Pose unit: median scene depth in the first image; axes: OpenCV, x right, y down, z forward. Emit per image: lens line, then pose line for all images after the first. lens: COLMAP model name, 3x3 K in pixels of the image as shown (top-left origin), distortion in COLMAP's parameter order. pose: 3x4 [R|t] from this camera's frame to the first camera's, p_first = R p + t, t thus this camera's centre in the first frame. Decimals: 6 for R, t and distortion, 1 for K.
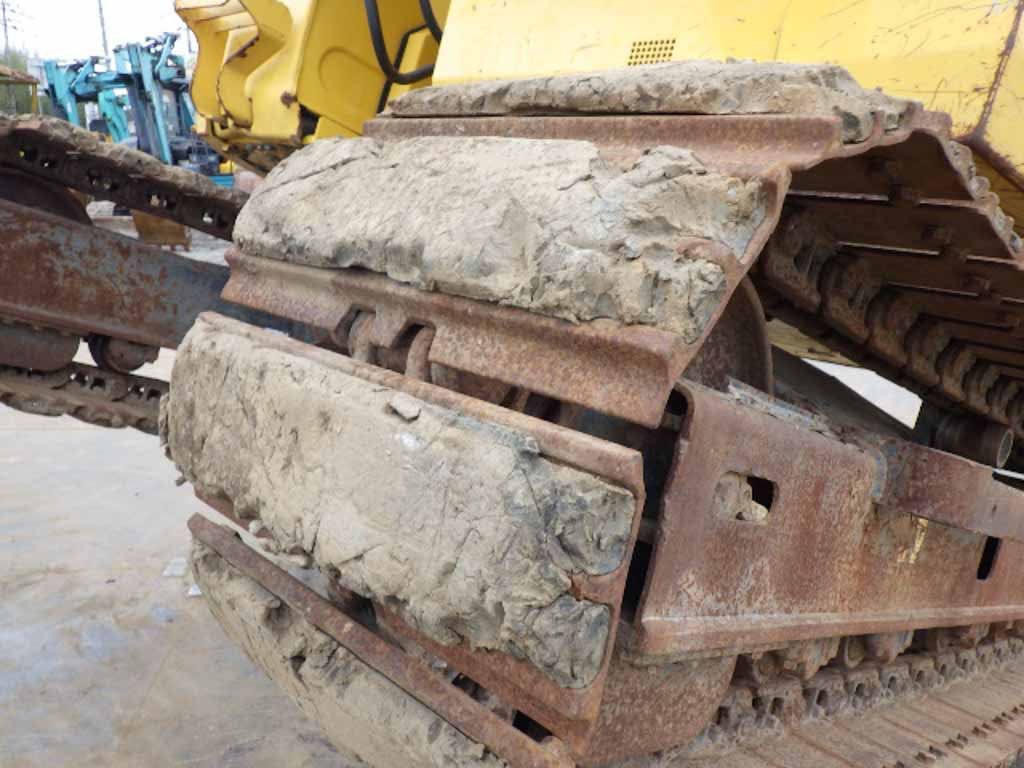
lens RADIAL K [[851.1, 0, 505.8], [0, 851.1, 390.1], [0, 0, 1]] dist [-0.000997, 0.004742]
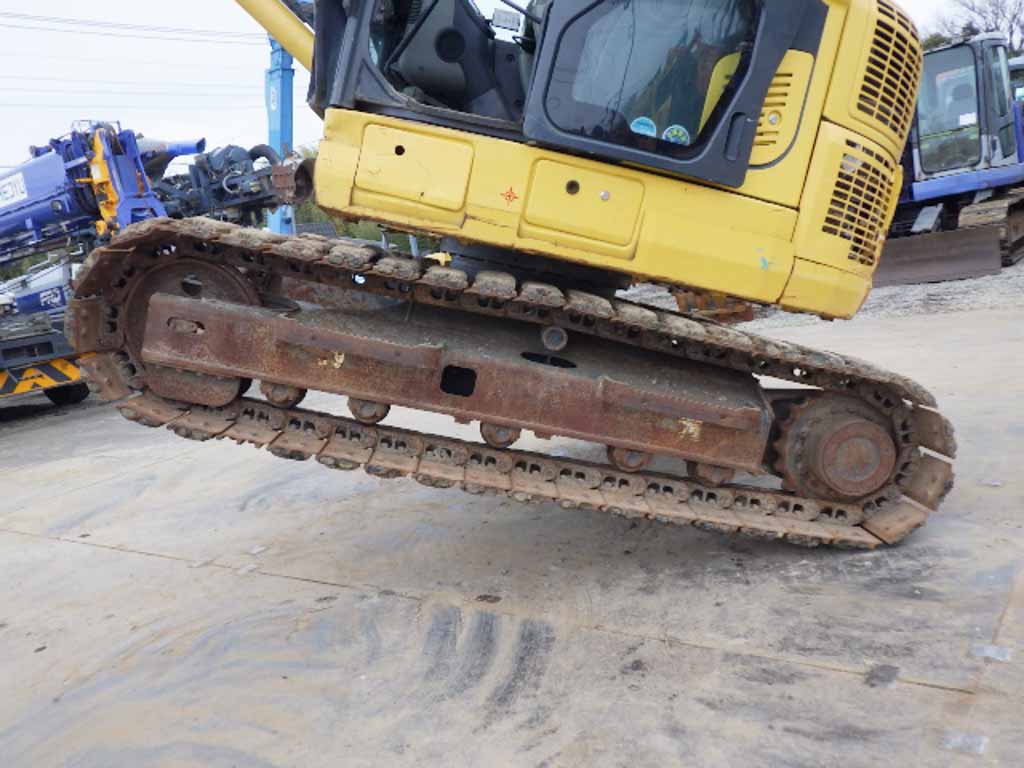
lens RADIAL K [[851.1, 0, 505.8], [0, 851.1, 390.1], [0, 0, 1]] dist [-0.000997, 0.004742]
pose [[0.725107, -0.034620, -0.687766, 3.603903], [-0.004096, 0.998501, -0.054580, 0.567124], [0.688624, 0.042394, 0.723878, -0.684296]]
